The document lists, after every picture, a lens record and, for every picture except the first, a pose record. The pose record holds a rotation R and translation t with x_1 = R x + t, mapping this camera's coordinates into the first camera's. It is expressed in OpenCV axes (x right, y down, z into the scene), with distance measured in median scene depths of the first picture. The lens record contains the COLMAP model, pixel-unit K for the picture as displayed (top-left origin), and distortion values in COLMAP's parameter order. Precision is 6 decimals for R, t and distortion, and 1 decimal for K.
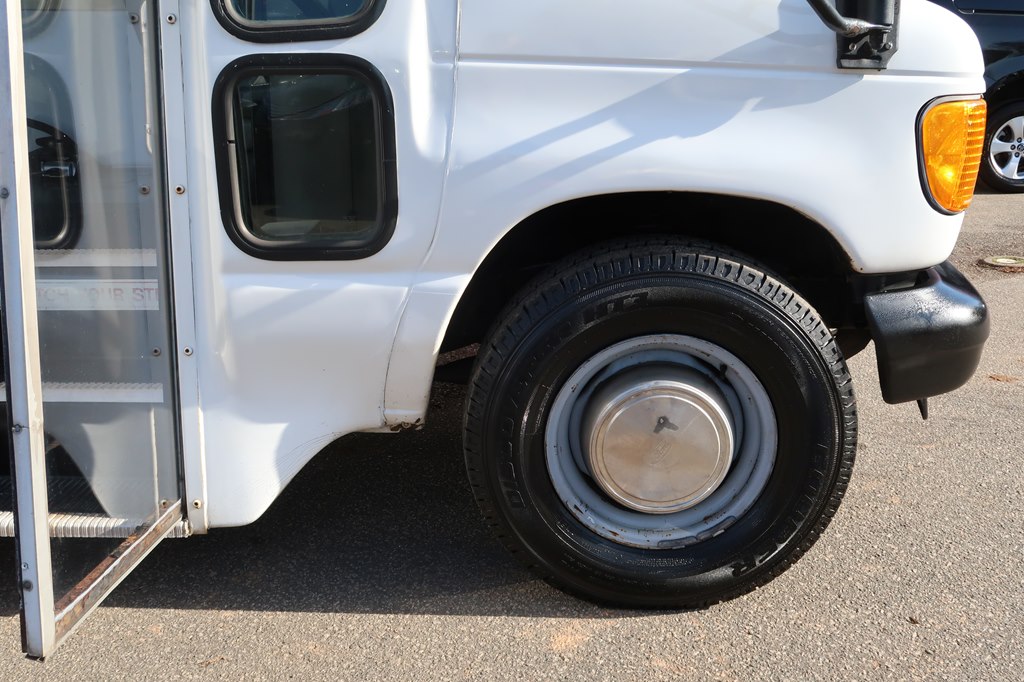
lens RADIAL K [[977.7, 0, 504.5], [0, 977.7, 372.4], [0, 0, 1]] dist [0.003383, 0.000000]
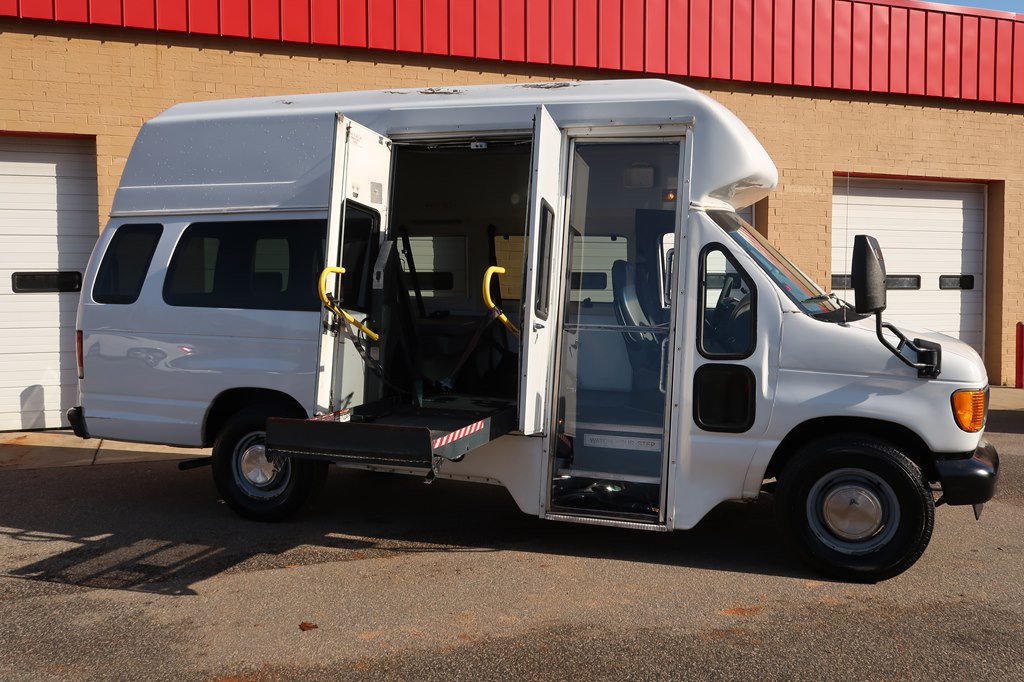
lens RADIAL K [[931.5, 0, 521.2], [0, 931.5, 348.5], [0, 0, 1]] dist [0.005601, 0.000000]
pose [[0.957643, 0.044060, -0.284567, 0.002058], [-0.111555, 0.967820, -0.225564, 0.317122], [0.265471, 0.247754, 0.931742, -1.686505]]
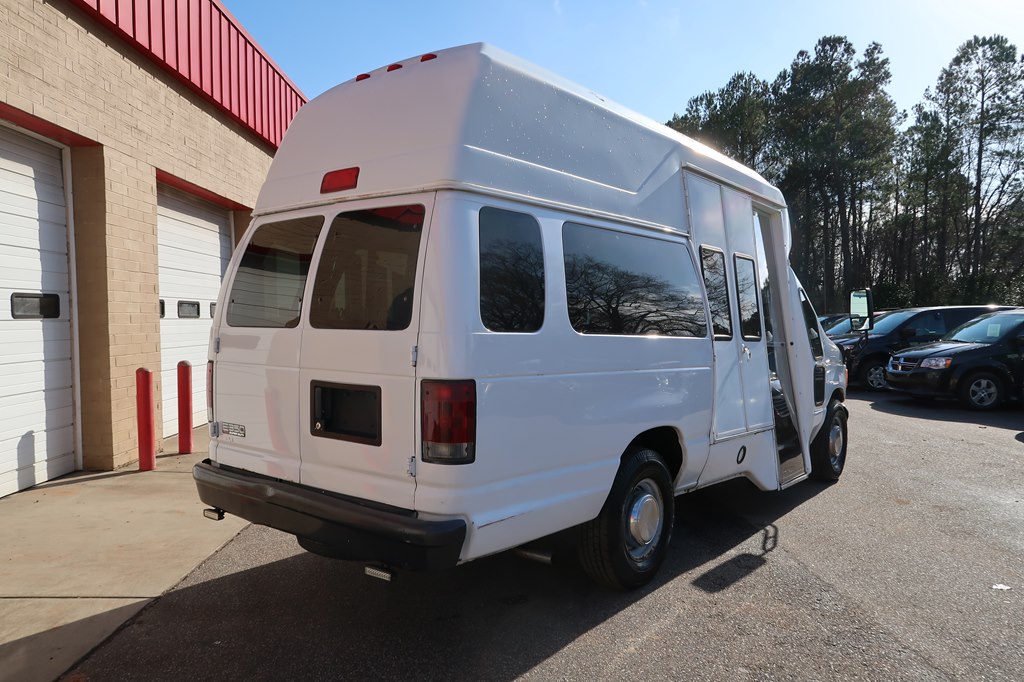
lens RADIAL K [[736.5, 0, 510.1], [0, 736.5, 340.5], [0, 0, 1]] dist [-0.019921, 0.013141]
pose [[0.605550, 0.008385, 0.795763, -3.641870], [0.227290, 0.956470, -0.183039, -0.104703], [-0.762659, 0.291709, 0.577285, 0.032701]]
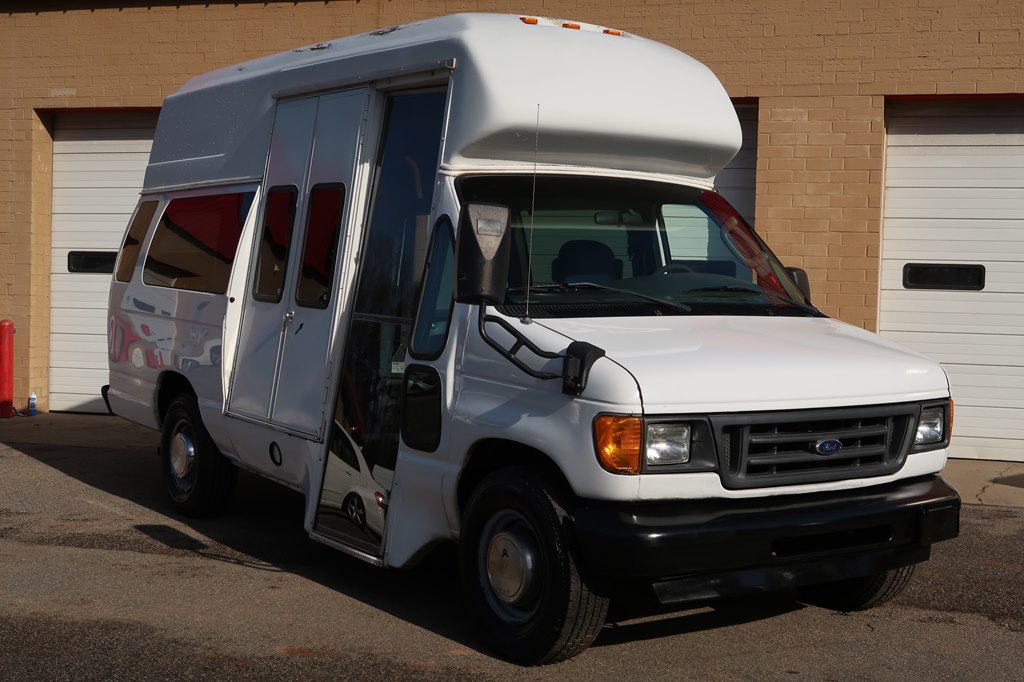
lens RADIAL K [[1372.0, 0, 522.6], [0, 1372.0, 345.5], [0, 0, 1]] dist [0.015224, 0.000000]
pose [[0.600393, 0.077266, -0.795964, 2.391708], [-0.283629, 0.951192, -0.121606, -0.021311], [0.747718, 0.298770, 0.593004, -0.777845]]
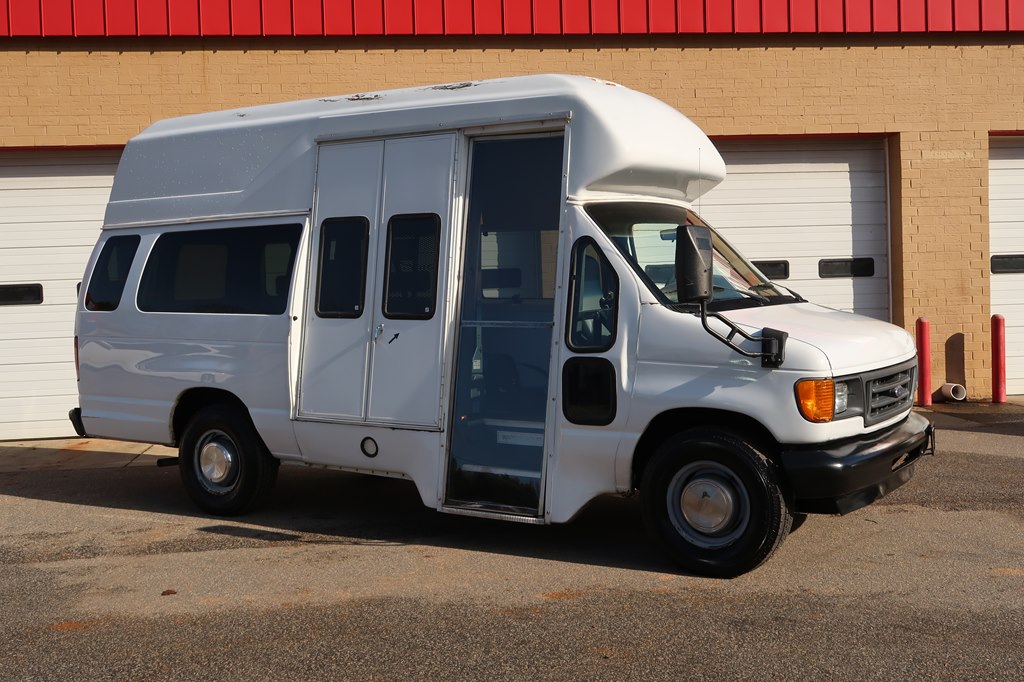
lens RADIAL K [[1146.0, 0, 525.3], [0, 1146.0, 353.1], [0, 0, 1]] dist [0.001292, 0.000000]
pose [[0.866205, 0.029095, -0.498841, 1.255600], [-0.147236, 0.968844, -0.199157, 0.363506], [0.477504, 0.245959, 0.843501, -1.899270]]
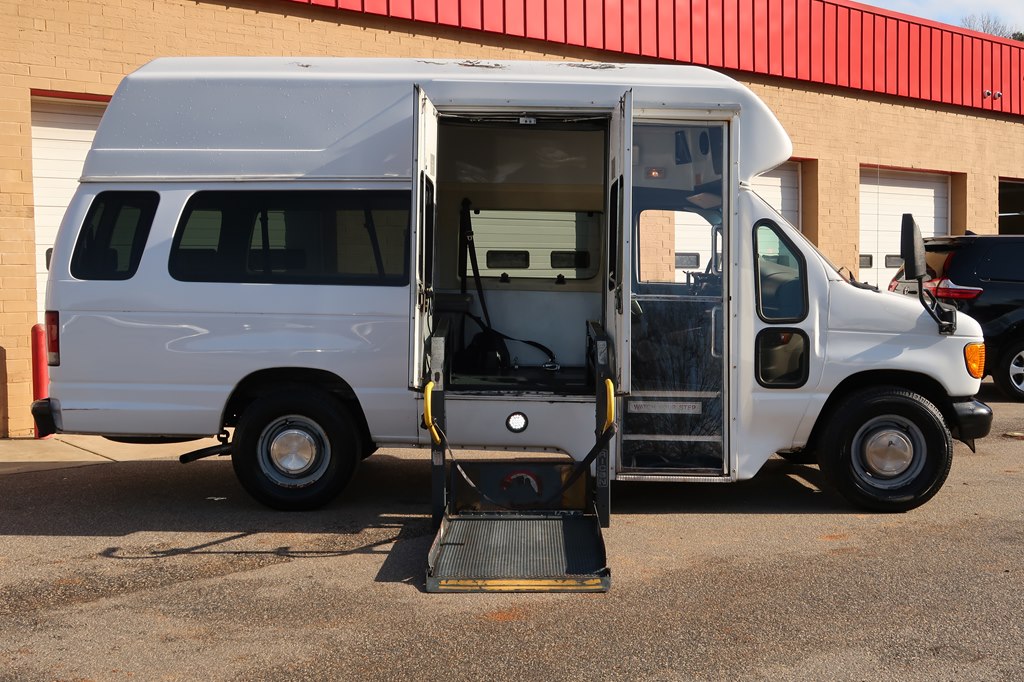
lens RADIAL K [[1146.0, 0, 525.0], [0, 1146.0, 346.8], [0, 0, 1]] dist [0.001292, 0.000000]
pose [[0.999286, 0.019405, 0.032408, -1.109124], [-0.010865, 0.969359, -0.245407, 0.654003], [-0.036177, 0.244880, 0.968878, -2.527098]]
